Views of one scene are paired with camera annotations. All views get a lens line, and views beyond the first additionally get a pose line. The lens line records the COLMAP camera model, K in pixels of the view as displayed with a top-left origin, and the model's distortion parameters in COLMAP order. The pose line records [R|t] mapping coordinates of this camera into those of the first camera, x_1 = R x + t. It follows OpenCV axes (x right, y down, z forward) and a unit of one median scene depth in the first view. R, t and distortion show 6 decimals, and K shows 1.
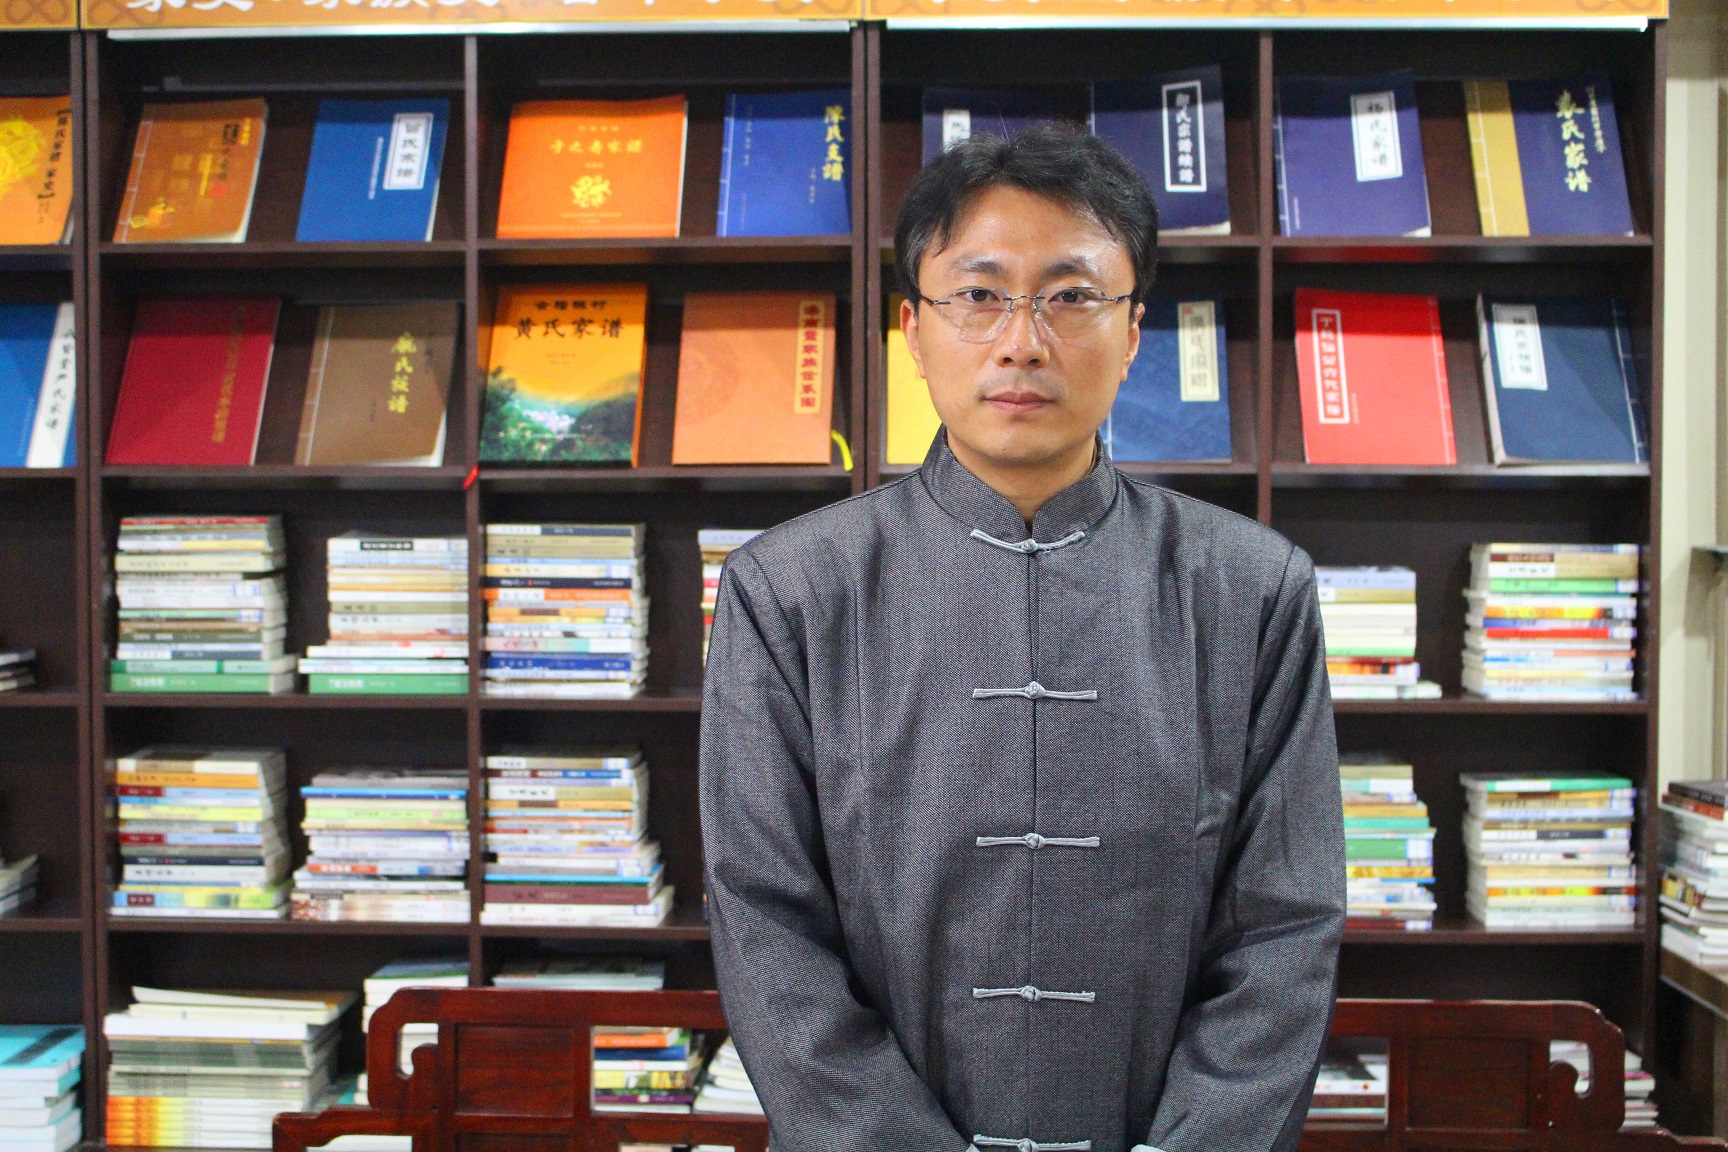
lens RADIAL K [[2574.1, 0, 856.8], [0, 2574.1, 585.5], [0, 0, 1]] dist [-0.046595, 0.000000]
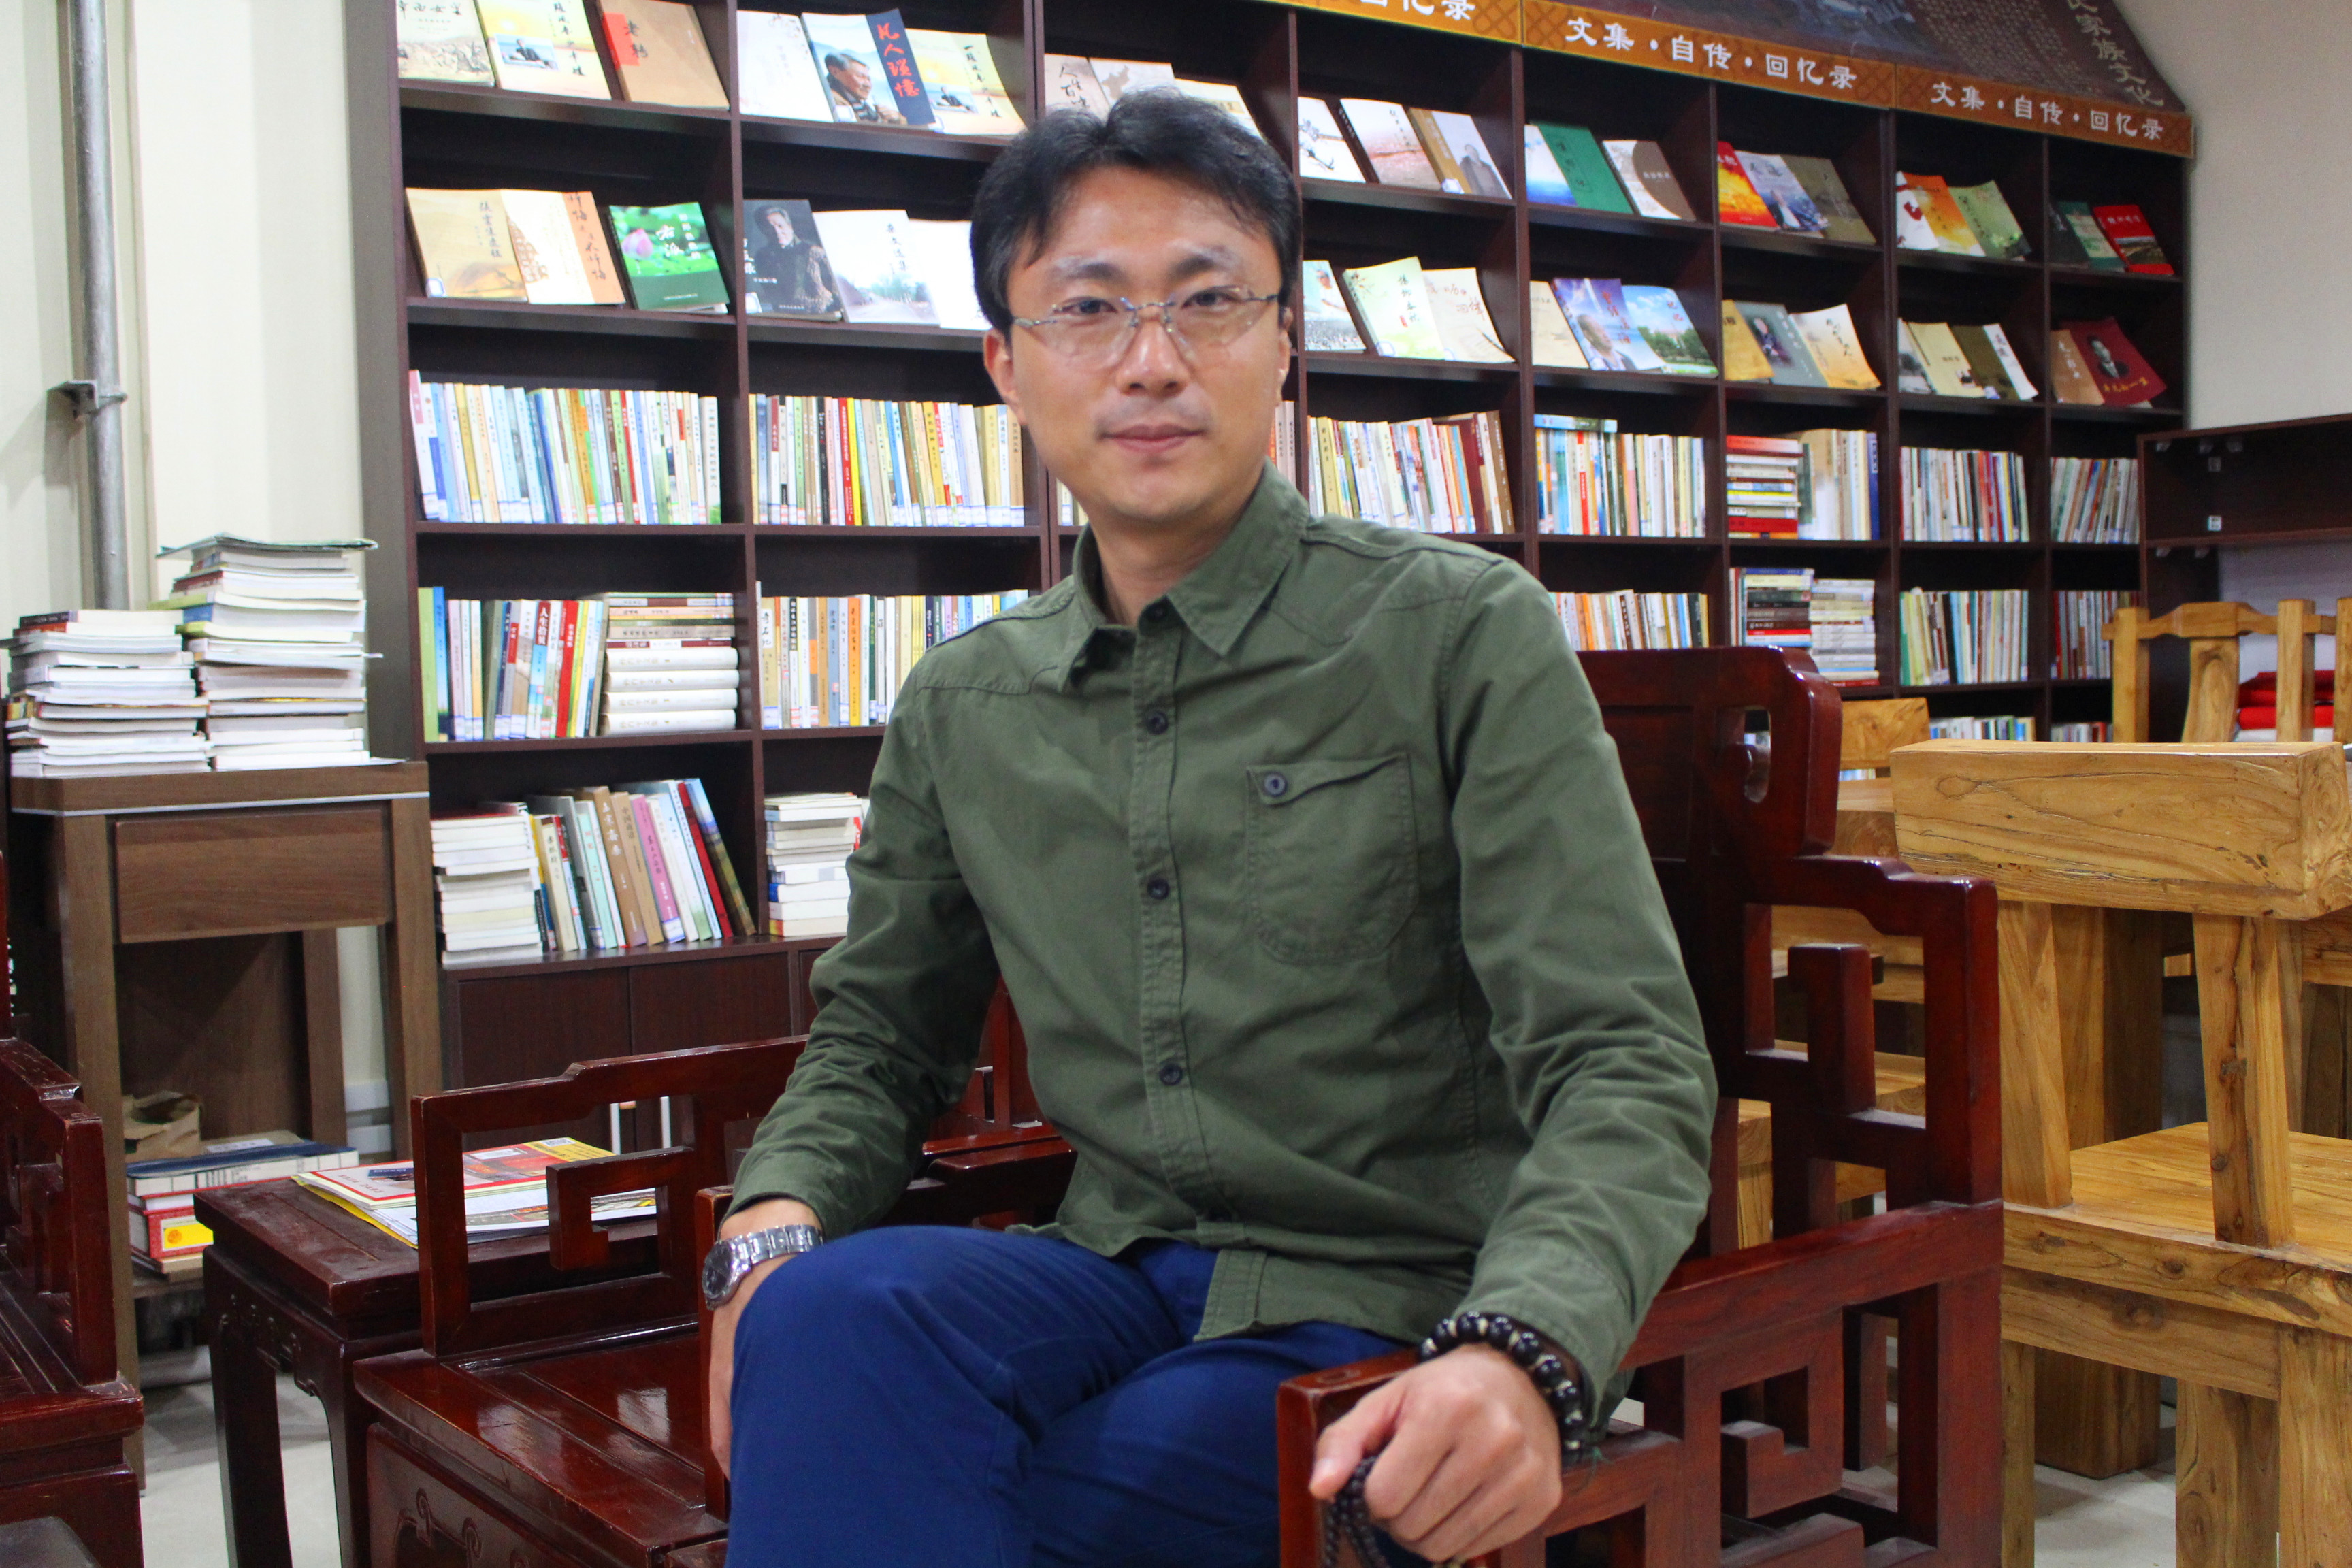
lens RADIAL K [[2542.7, 0, 1178.1], [0, 2542.7, 795.3], [0, 0, 1]] dist [-0.089796, 0.000000]
pose [[0.795408, -0.050758, 0.603945, 0.100777], [0.053947, 0.998461, 0.012867, 0.155209], [-0.603668, 0.022347, 0.796923, 0.018258]]
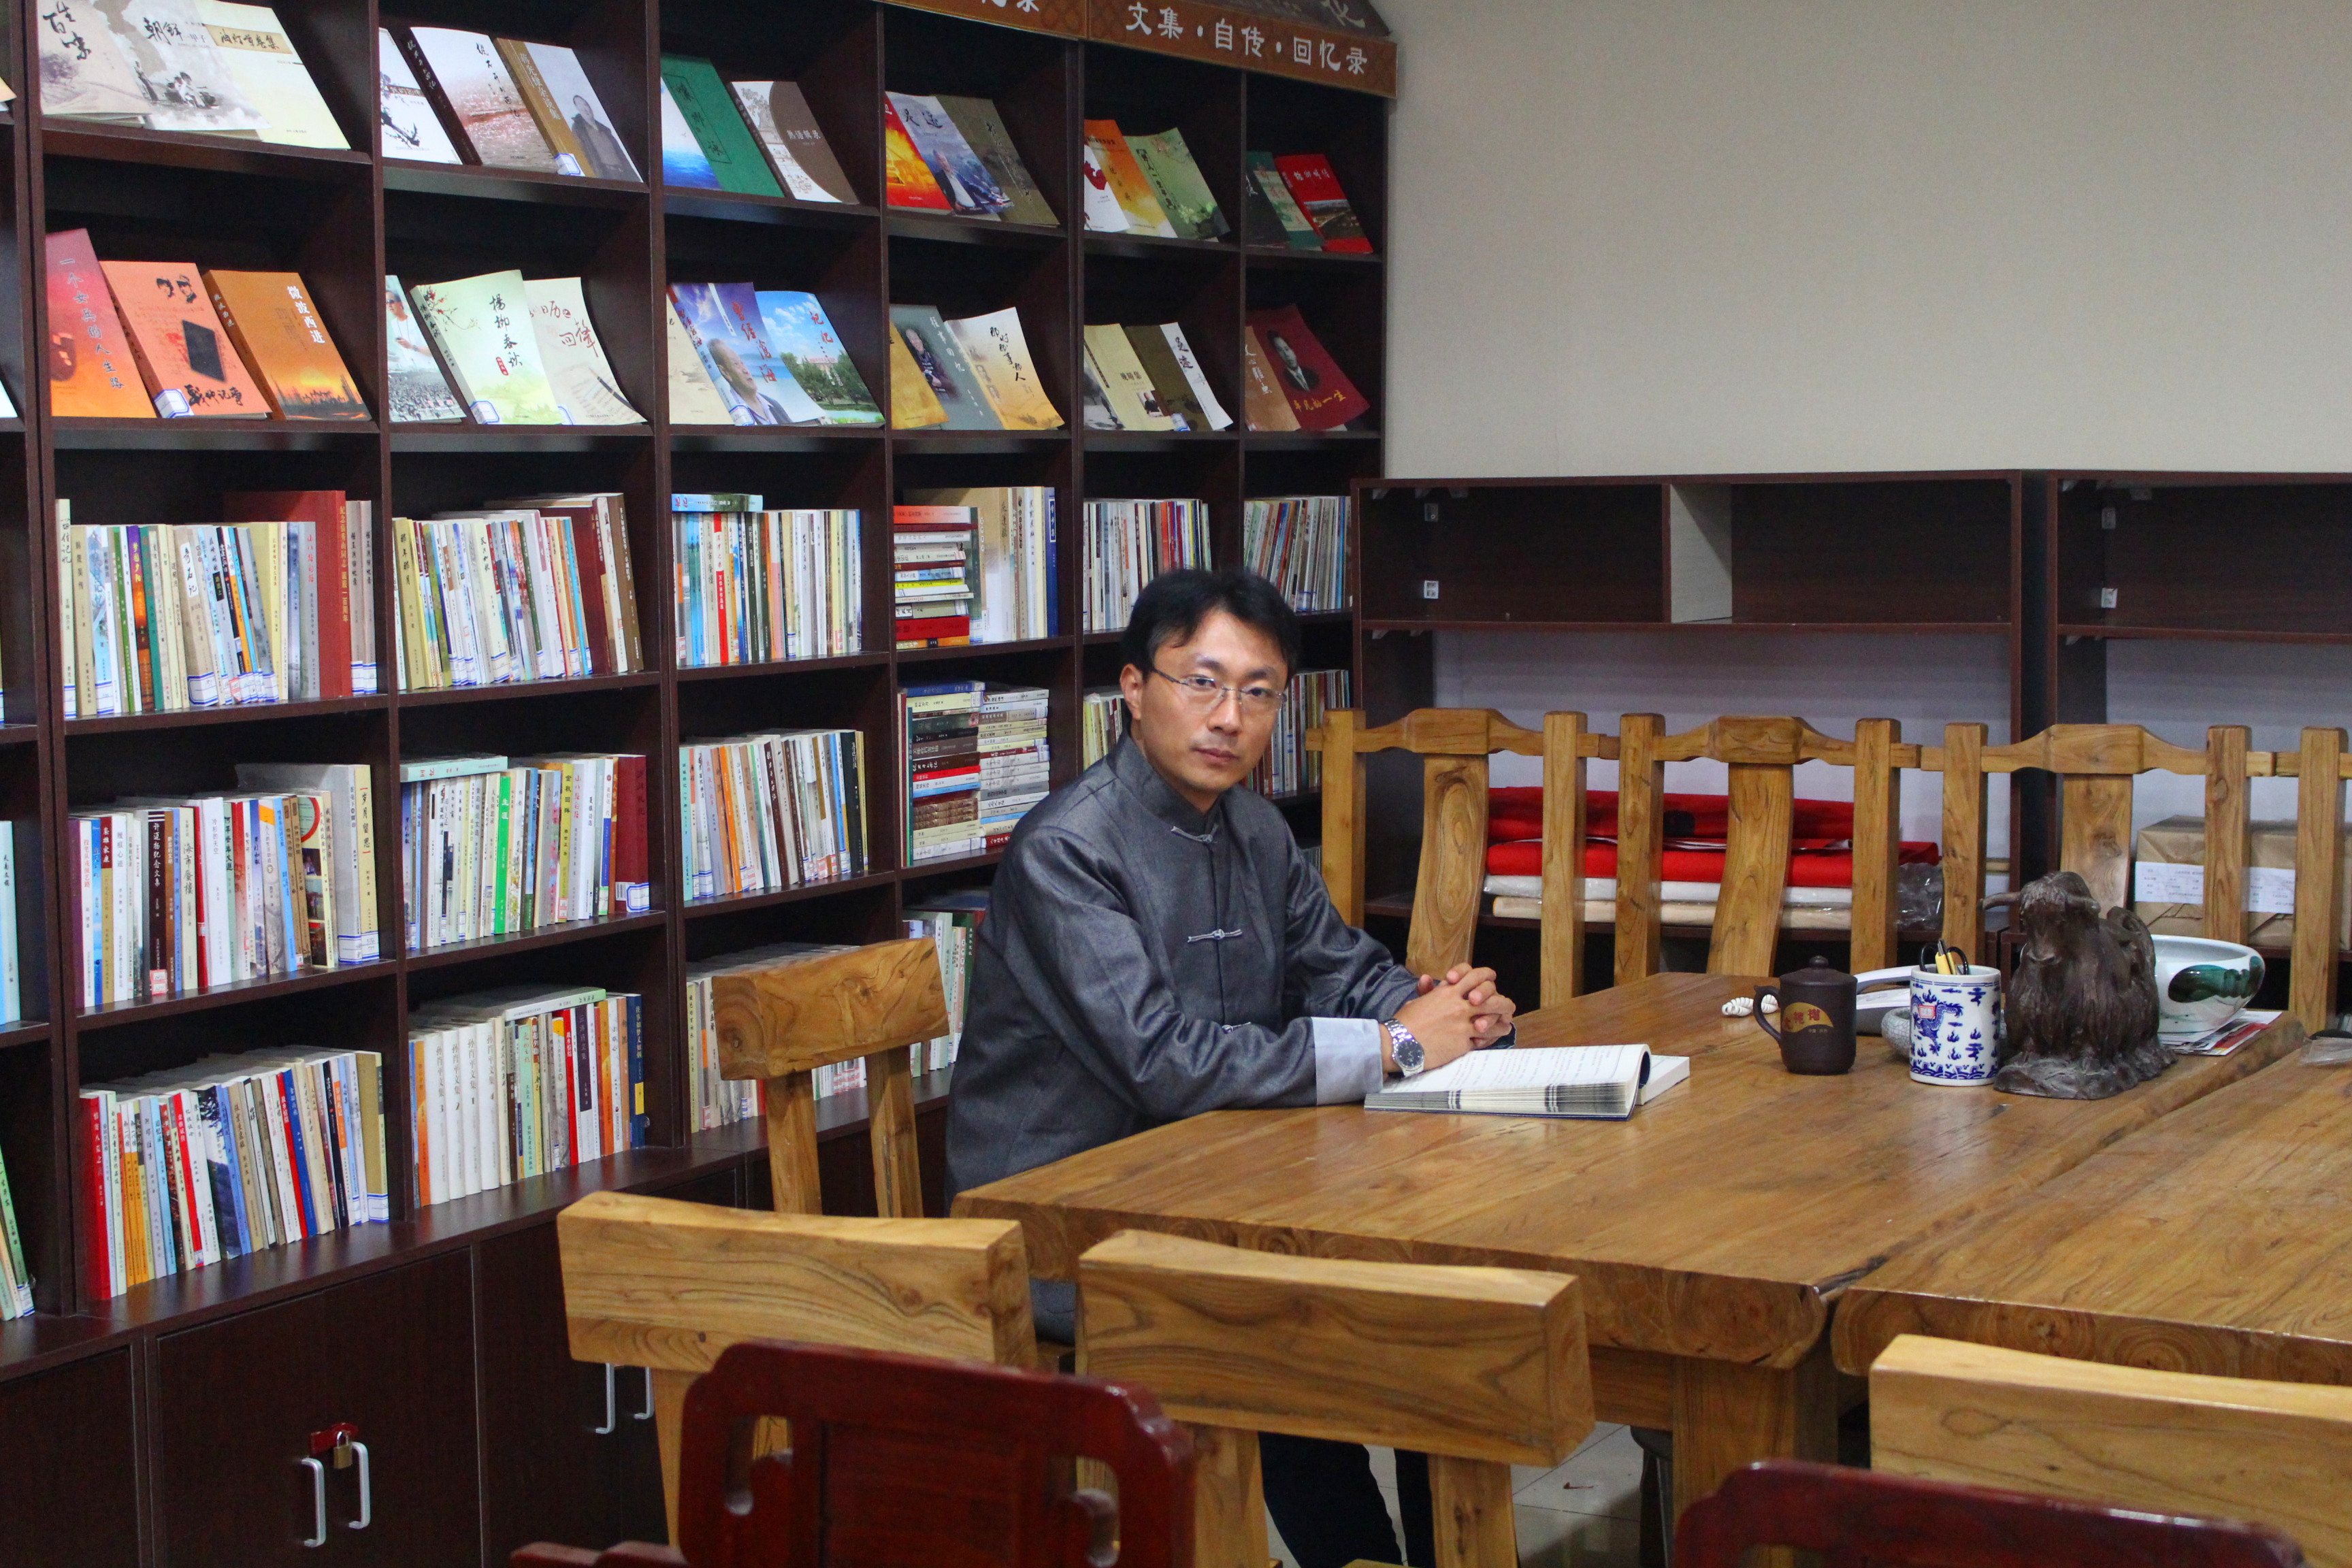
lens RADIAL K [[3603.7, 0, 1176.3], [0, 3603.7, 801.0], [0, 0, 1]] dist [-0.032669, 0.000000]
pose [[0.449342, -0.084021, 0.889400, -0.025573], [0.048241, 0.996397, 0.069756, 0.008563], [-0.892056, 0.011561, 0.451776, 0.211889]]
